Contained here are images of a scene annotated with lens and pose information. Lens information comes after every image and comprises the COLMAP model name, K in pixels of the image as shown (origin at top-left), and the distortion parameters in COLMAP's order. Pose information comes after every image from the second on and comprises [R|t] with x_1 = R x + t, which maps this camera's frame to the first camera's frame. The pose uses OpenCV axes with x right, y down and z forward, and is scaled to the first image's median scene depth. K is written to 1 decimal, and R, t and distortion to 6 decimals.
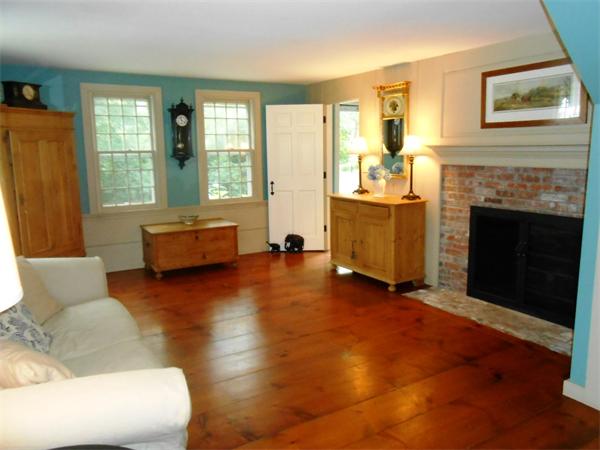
lens RADIAL K [[476.5, 0, 298.9], [0, 476.5, 225.8], [0, 0, 1]] dist [-0.003455, 0.006697]
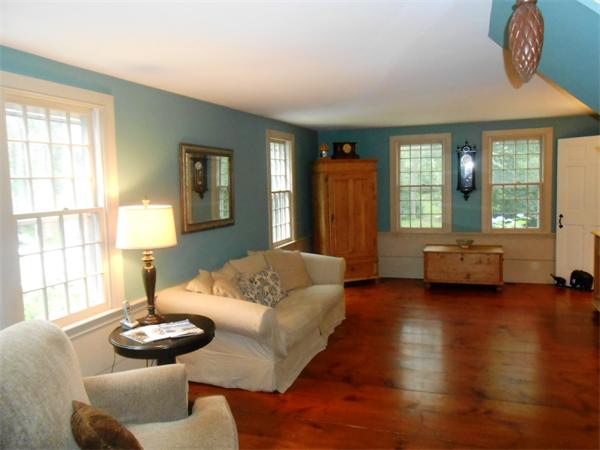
lens RADIAL K [[476.5, 0, 300.3], [0, 476.5, 224.5], [0, 0, 1]] dist [-0.003455, 0.006697]
pose [[0.640962, 0.068543, -0.764506, 0.394808], [-0.104551, 0.994518, 0.001509, -0.019145], [0.760419, 0.078962, 0.644615, -0.057333]]
